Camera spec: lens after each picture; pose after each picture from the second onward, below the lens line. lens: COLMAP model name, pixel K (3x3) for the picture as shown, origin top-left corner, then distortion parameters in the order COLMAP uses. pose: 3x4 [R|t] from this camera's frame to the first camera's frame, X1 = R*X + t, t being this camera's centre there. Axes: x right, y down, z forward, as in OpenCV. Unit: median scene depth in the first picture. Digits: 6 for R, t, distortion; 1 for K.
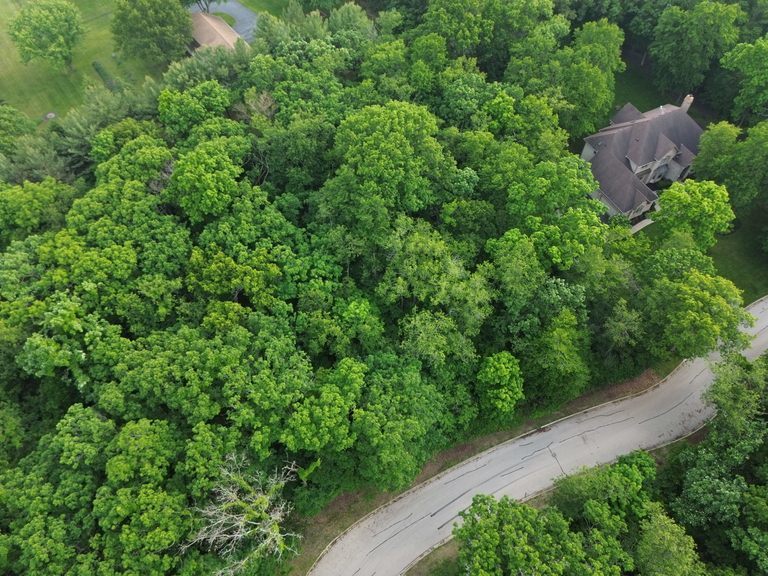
lens RADIAL K [[530.5, 0, 384.0], [0, 530.5, 288.0], [0, 0, 1]] dist [0.066874, -0.072873]
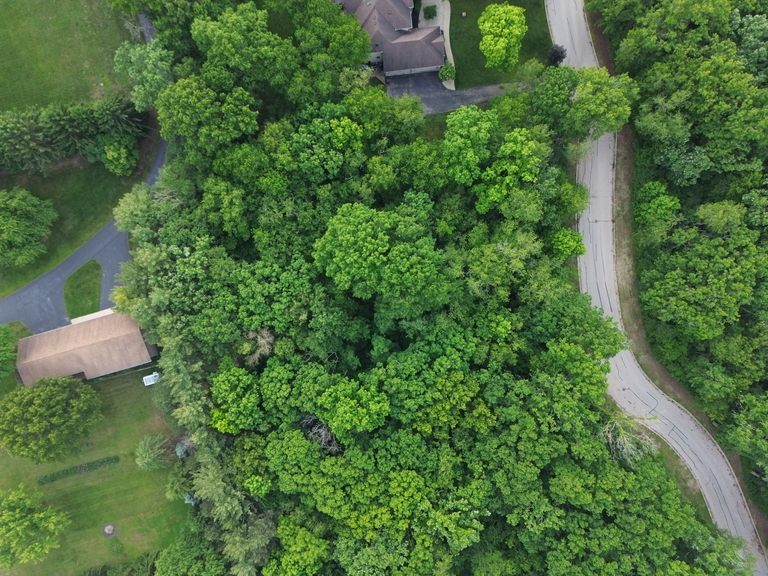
lens RADIAL K [[542.9, 0, 384.0], [0, 542.9, 288.0], [0, 0, 1]] dist [0.011583, 0.002771]
pose [[0.334227, -0.942483, -0.004249, -0.053738], [0.779728, 0.273972, 0.562995, -1.022983], [-0.529449, -0.191481, 0.826449, 0.025295]]
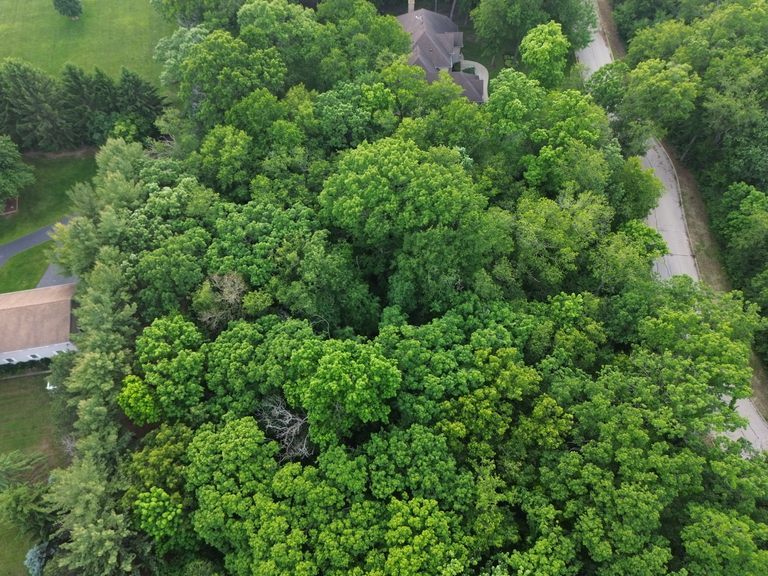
lens RADIAL K [[542.9, 0, 384.0], [0, 542.9, 288.0], [0, 0, 1]] dist [0.011583, 0.002771]
pose [[0.425738, -0.766430, 0.480970, -0.650670], [0.751569, 0.595526, 0.283714, -0.512983], [-0.503877, 0.240694, 0.829563, 0.350660]]
